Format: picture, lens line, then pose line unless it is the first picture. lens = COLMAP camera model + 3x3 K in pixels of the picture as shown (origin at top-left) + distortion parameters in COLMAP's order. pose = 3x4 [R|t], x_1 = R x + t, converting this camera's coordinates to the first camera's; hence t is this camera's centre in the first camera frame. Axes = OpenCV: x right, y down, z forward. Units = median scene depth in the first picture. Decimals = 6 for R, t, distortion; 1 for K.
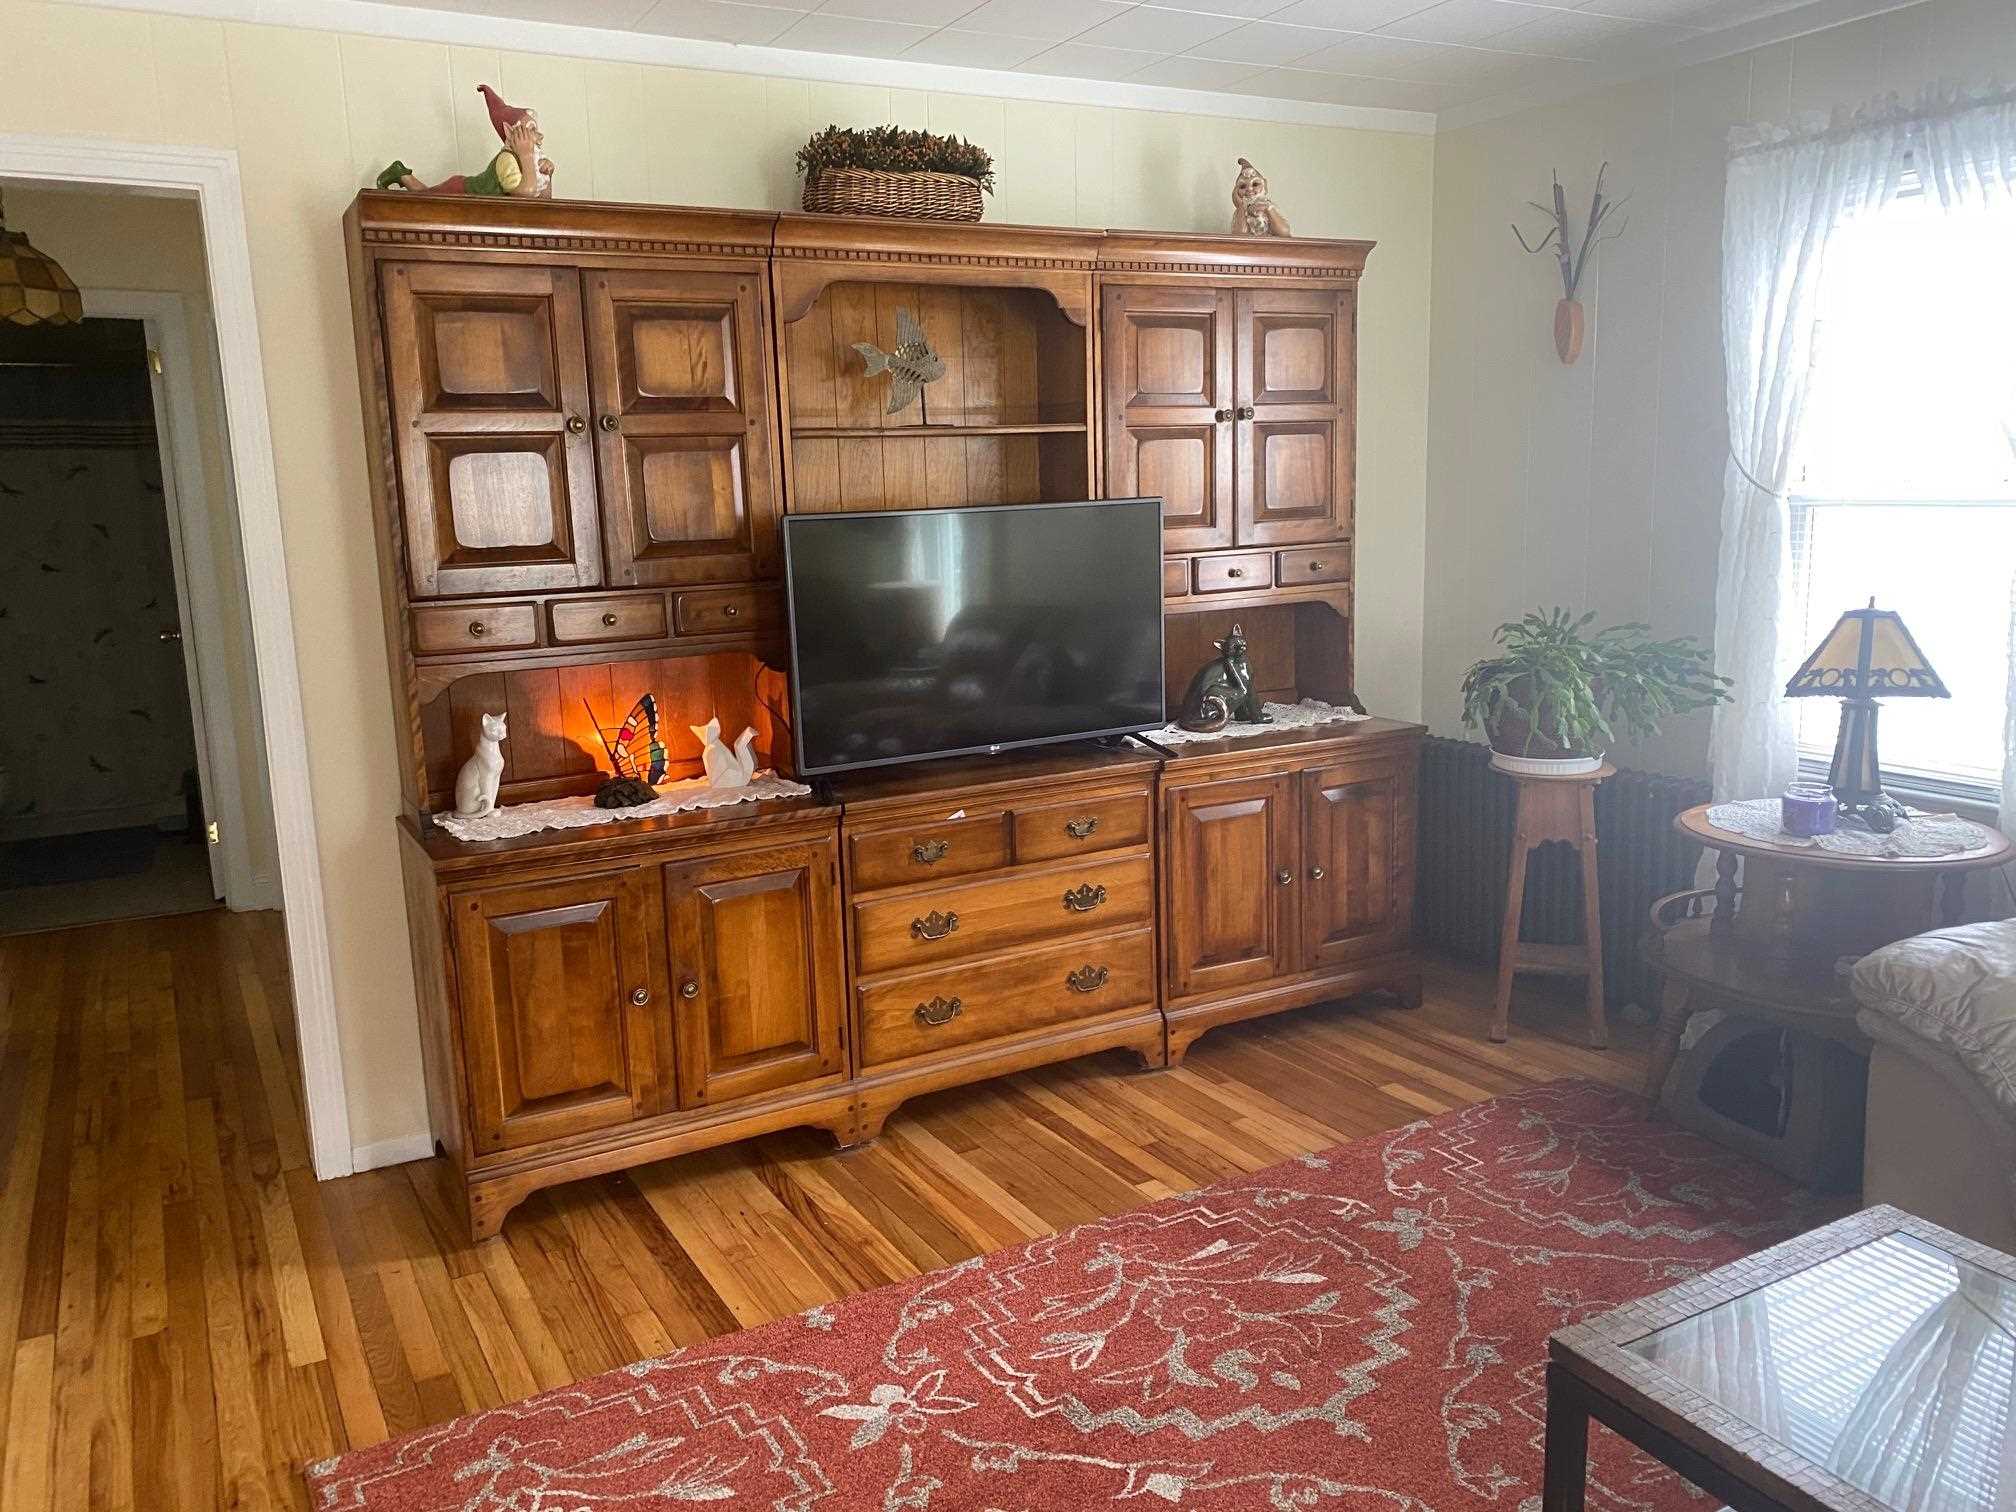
lens RADIAL K [[1540.5, 0, 989.6], [0, 1540.5, 746.3], [0, 0, 1]] dist [0.024970, -0.026076]
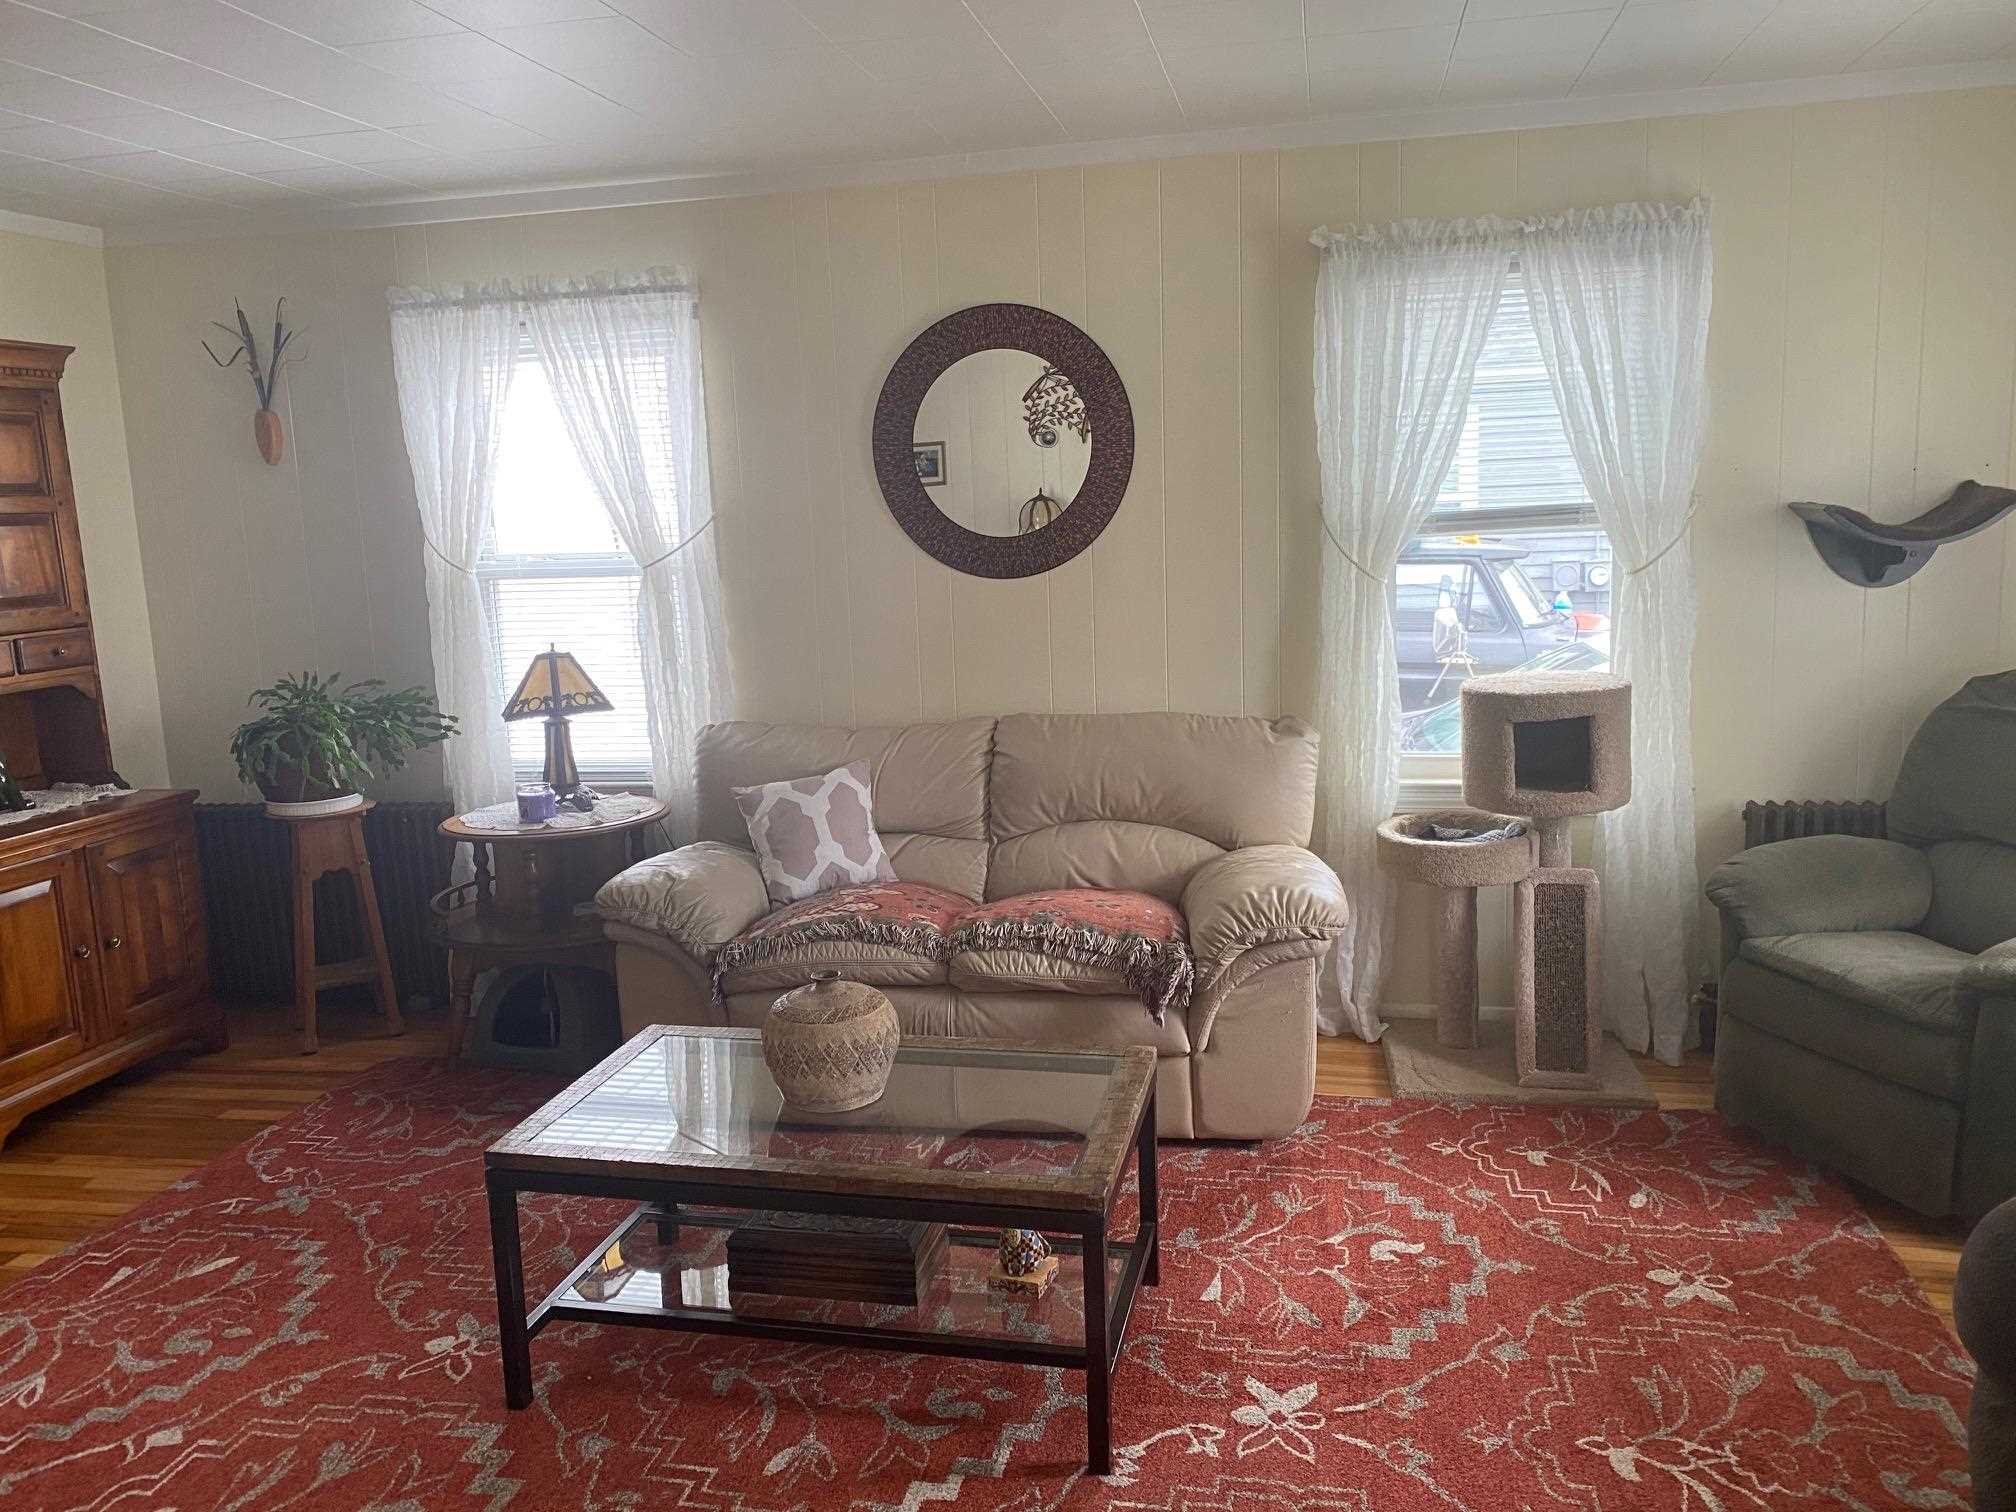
lens RADIAL K [[1540.5, 0, 1010.3], [0, 1540.5, 742.5], [0, 0, 1]] dist [0.024970, -0.026076]
pose [[0.656610, -0.112325, 0.745819, -0.189370], [0.152200, 0.988238, 0.014840, 0.031234], [-0.738714, 0.103770, 0.665983, -0.196802]]
